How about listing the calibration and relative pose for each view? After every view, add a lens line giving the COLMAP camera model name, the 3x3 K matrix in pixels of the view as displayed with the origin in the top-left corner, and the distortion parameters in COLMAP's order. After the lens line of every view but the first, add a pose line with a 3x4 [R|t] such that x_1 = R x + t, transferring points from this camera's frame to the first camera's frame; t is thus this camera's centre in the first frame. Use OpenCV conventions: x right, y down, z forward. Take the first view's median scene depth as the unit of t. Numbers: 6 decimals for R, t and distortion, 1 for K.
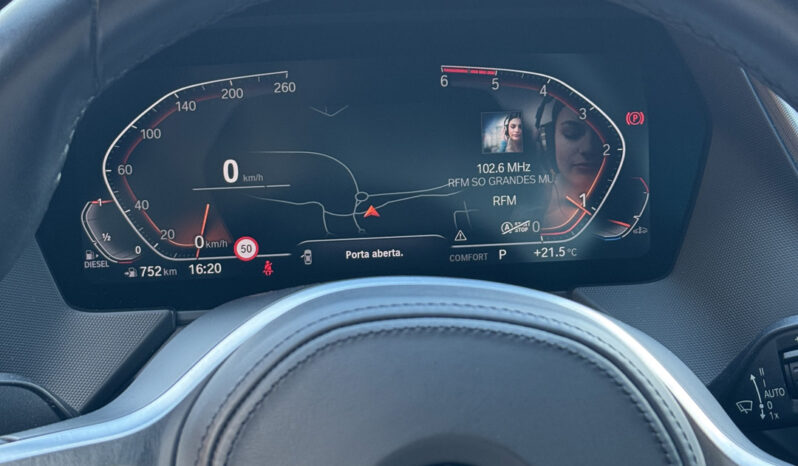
lens RADIAL K [[1529.0, 0, 401.0], [0, 1529.0, 230.9], [0, 0, 1]] dist [0.162250, 0.000000]
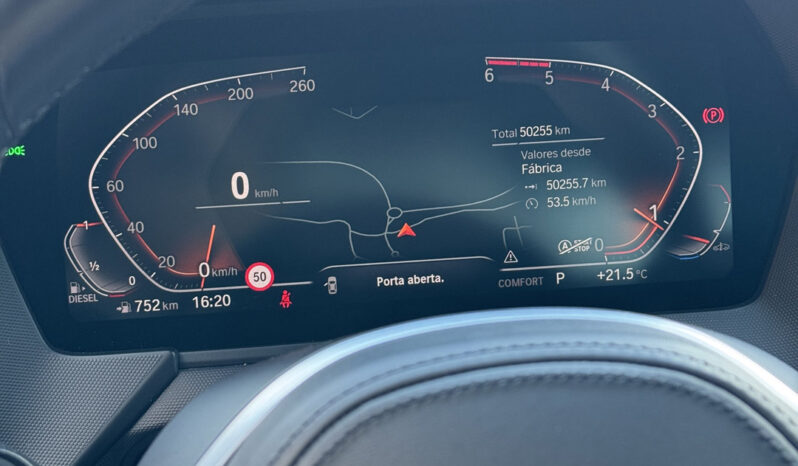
lens RADIAL K [[1529.0, 0, 400.1], [0, 1529.0, 236.3], [0, 0, 1]] dist [0.162250, 0.000000]
pose [[0.999793, -0.017765, 0.009886, -0.031162], [0.017879, 0.999773, -0.011555, 0.000460], [-0.009679, 0.011729, 0.999884, 0.150810]]
